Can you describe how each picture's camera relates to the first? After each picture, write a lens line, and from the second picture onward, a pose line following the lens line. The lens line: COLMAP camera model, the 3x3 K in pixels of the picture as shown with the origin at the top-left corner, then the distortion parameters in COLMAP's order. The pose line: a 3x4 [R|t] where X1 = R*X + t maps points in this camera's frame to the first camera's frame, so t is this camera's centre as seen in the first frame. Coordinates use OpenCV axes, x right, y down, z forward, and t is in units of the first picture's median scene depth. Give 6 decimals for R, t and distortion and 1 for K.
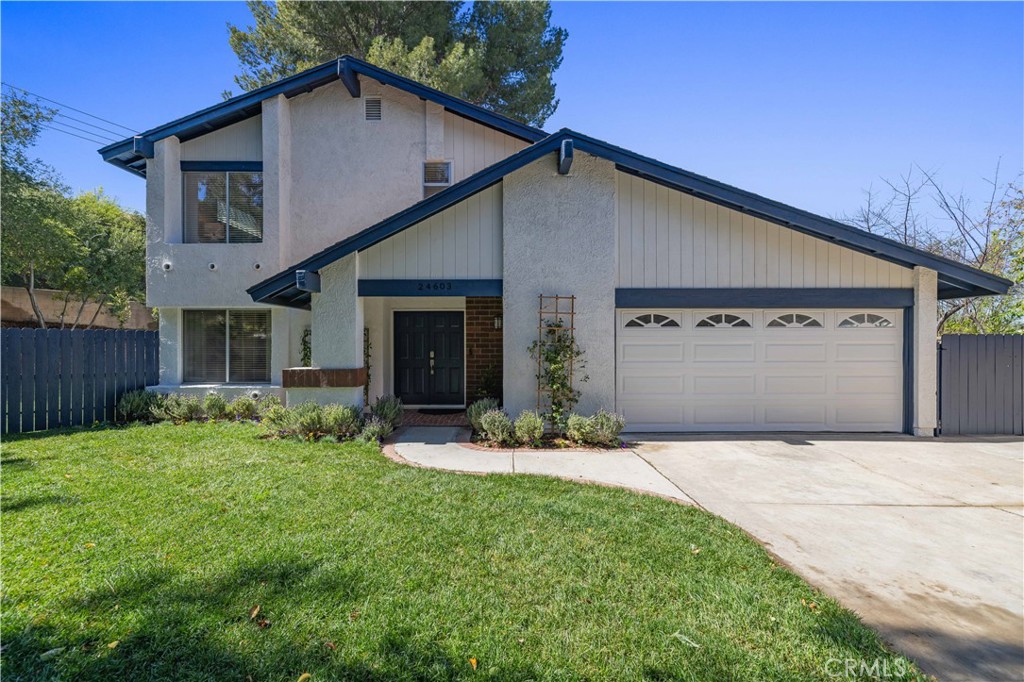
lens RADIAL K [[427.1, 0, 513.4], [0, 427.1, 341.0], [0, 0, 1]] dist [0.004096, -0.000321]
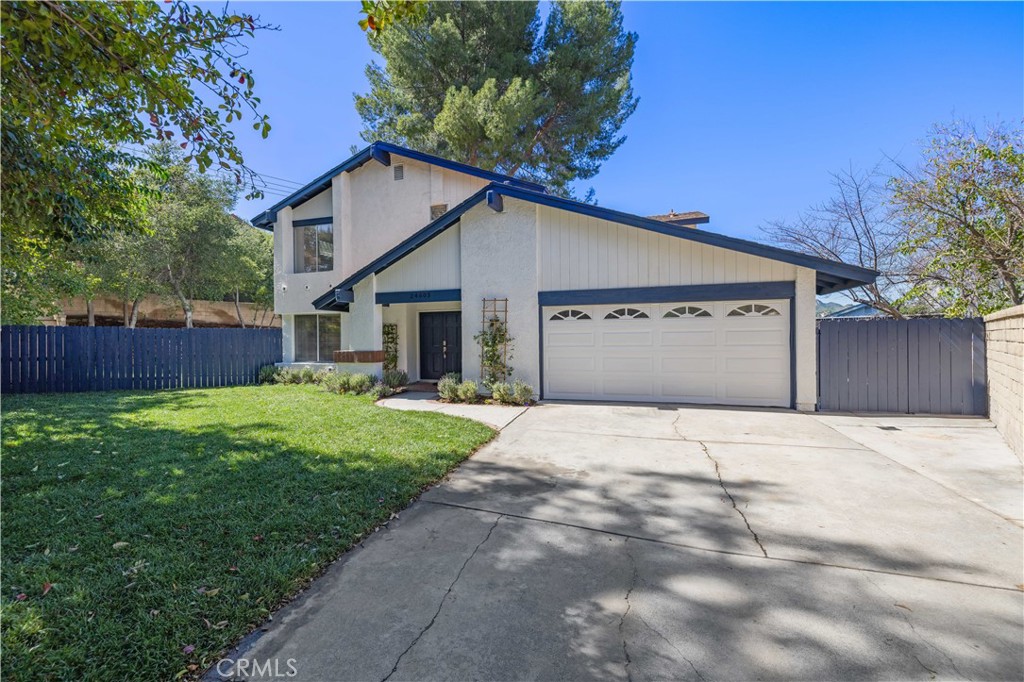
lens RADIAL K [[427.1, 0, 510.4], [0, 427.1, 340.3], [0, 0, 1]] dist [0.004096, -0.000321]
pose [[0.952717, -0.006694, -0.303784, 0.536351], [0.008803, 0.999946, 0.005573, 0.020839], [0.303730, -0.007983, 0.952725, -0.301902]]
